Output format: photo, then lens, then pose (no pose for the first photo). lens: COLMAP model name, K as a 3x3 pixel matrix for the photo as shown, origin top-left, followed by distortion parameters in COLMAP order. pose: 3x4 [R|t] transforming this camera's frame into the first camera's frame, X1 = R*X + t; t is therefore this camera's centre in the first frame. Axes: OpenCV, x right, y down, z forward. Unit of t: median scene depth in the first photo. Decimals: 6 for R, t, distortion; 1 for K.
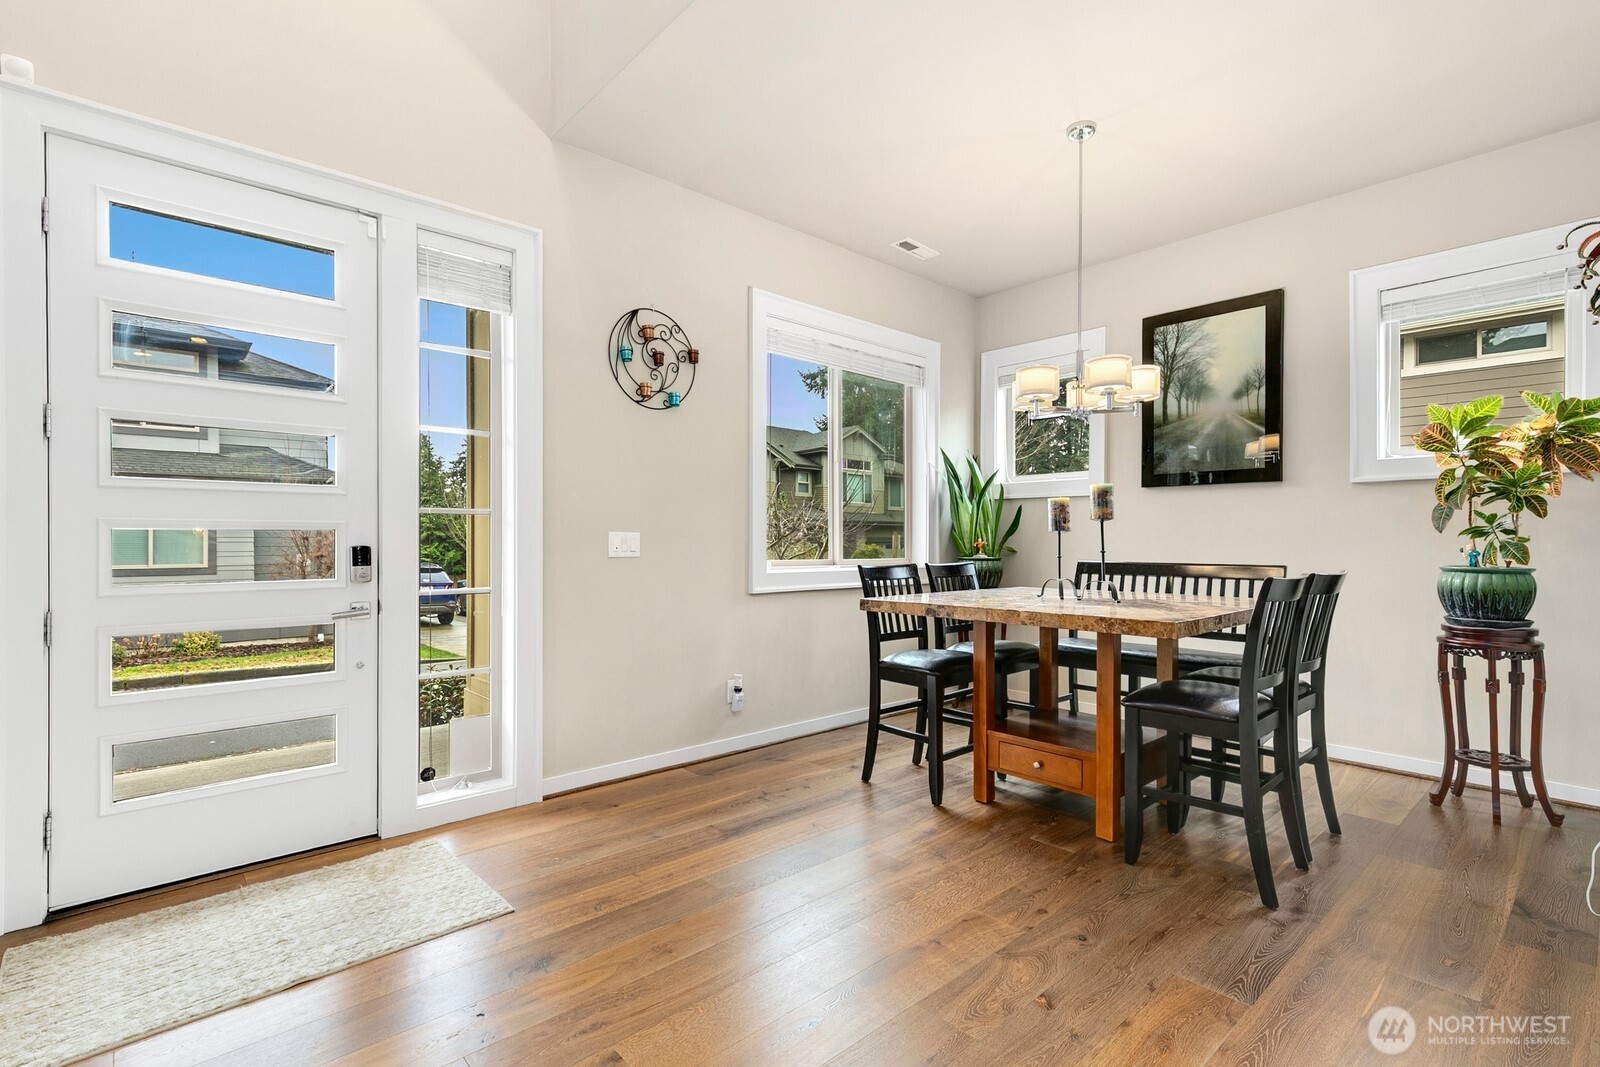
lens RADIAL K [[720.7, 0, 787.7], [0, 720.7, 539.9], [0, 0, 1]] dist [0.000595, -0.000191]
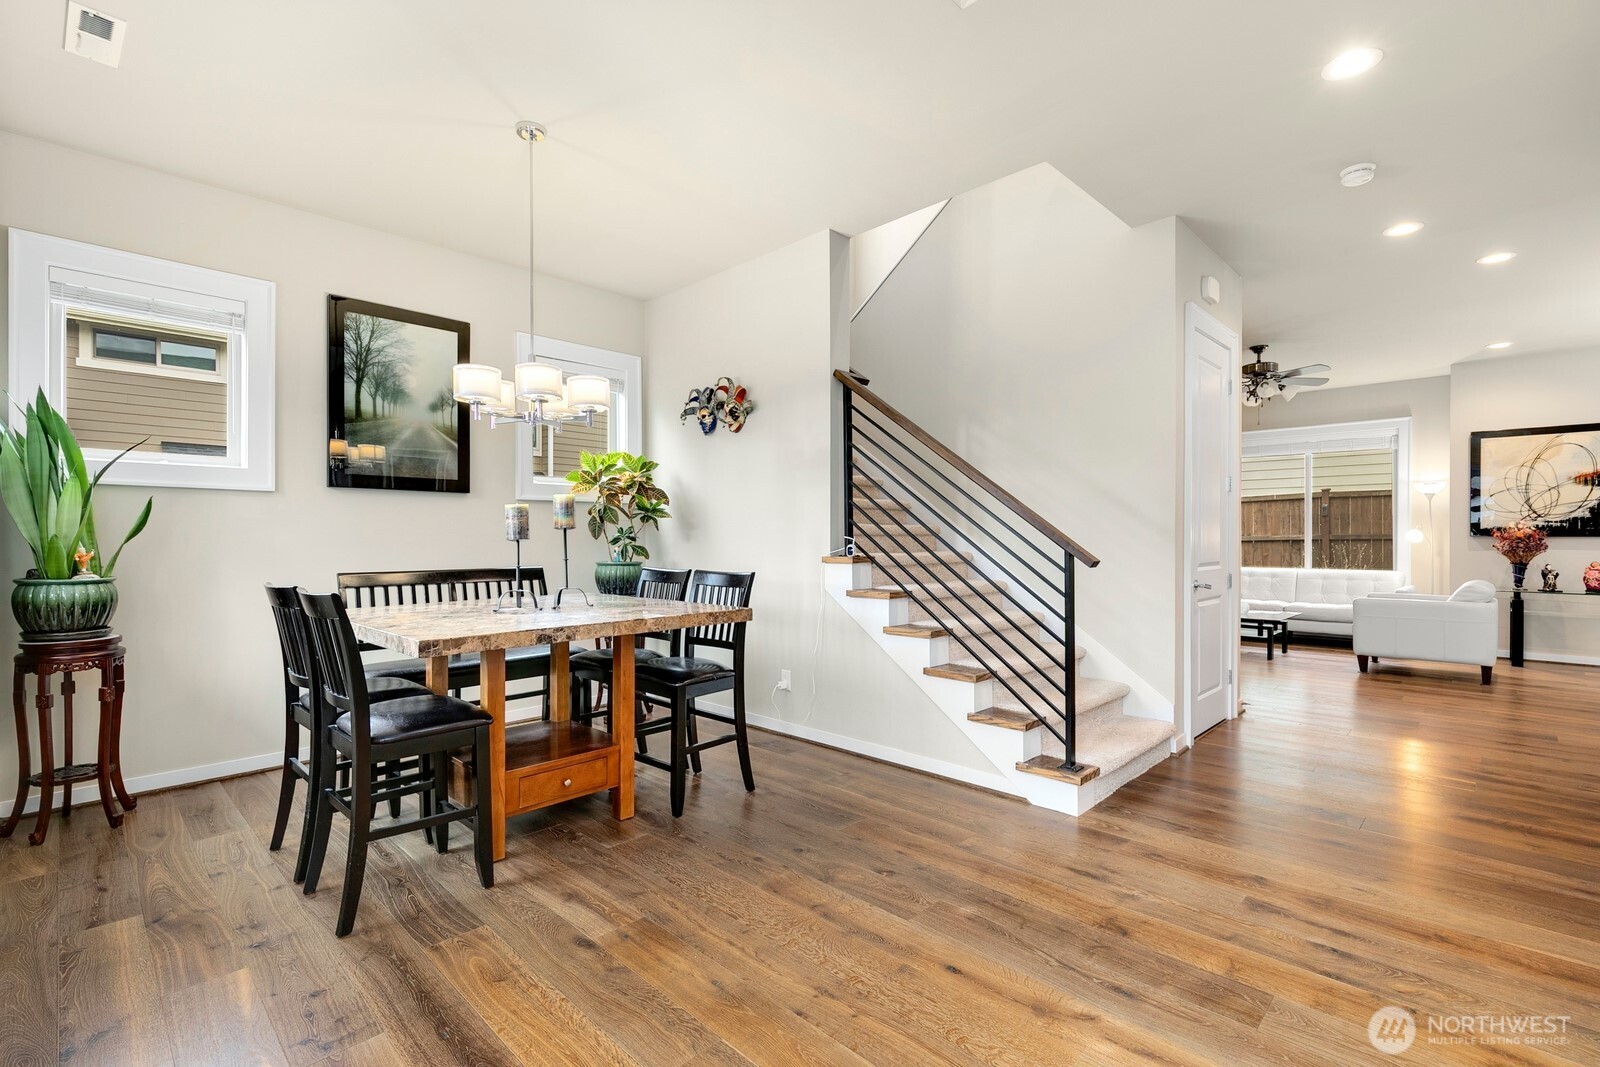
lens RADIAL K [[720.7, 0, 787.7], [0, 720.7, 539.9], [0, 0, 1]] dist [0.000595, -0.000191]
pose [[-0.038664, -0.004995, 0.999240, -0.433435], [0.005376, 0.999972, 0.005206, -0.010806], [-0.999238, 0.005573, -0.038636, 0.511183]]
